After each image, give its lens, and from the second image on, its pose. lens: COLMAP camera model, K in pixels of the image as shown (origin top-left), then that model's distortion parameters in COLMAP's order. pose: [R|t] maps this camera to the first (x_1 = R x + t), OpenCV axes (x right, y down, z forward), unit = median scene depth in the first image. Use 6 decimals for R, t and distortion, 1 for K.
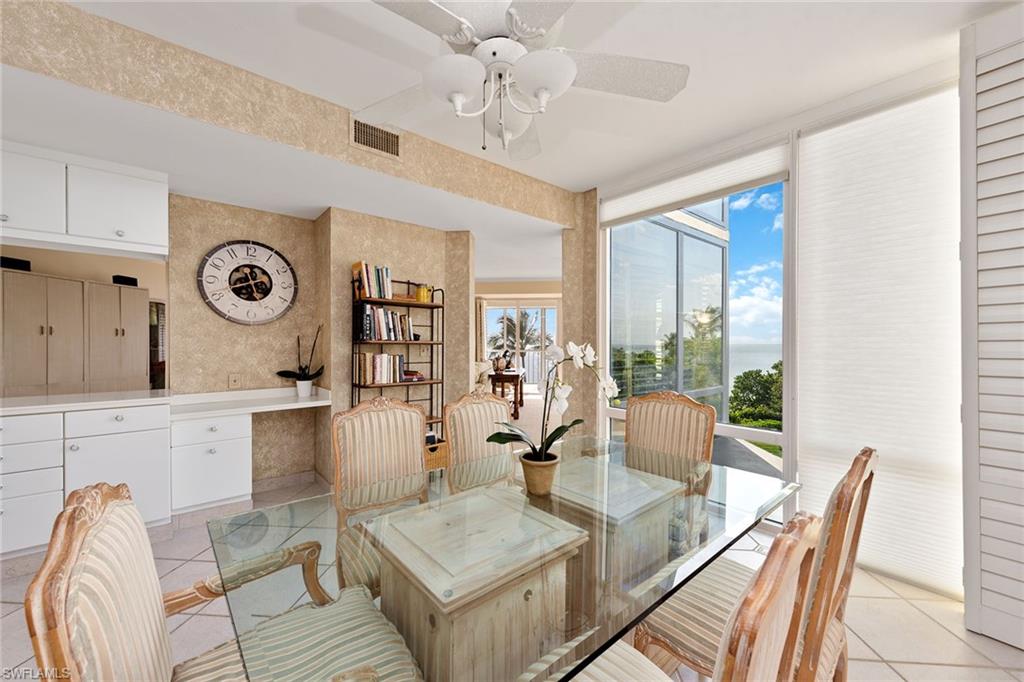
lens RADIAL K [[403.0, 0, 510.2], [0, 403.0, 343.4], [0, 0, 1]] dist [0.016733, -0.000157]
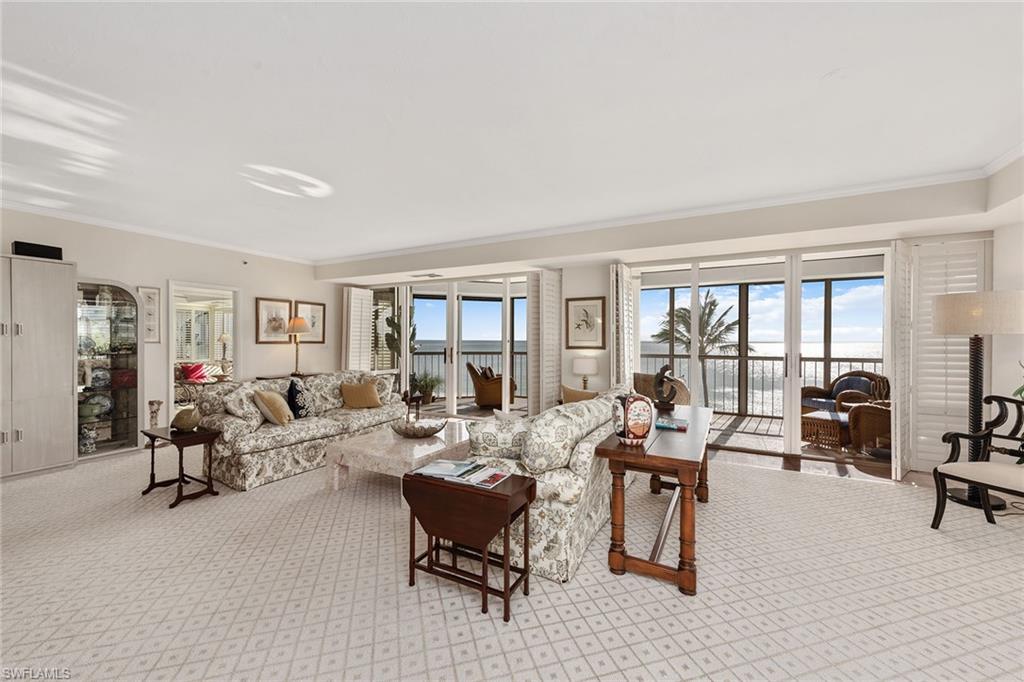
lens RADIAL K [[403.0, 0, 514.7], [0, 403.0, 338.6], [0, 0, 1]] dist [0.016733, -0.000157]
pose [[0.919322, 0.003239, -0.393492, 0.016471], [-0.004821, 0.999984, -0.003031, -0.013369], [0.393476, 0.004683, 0.919323, 0.648896]]
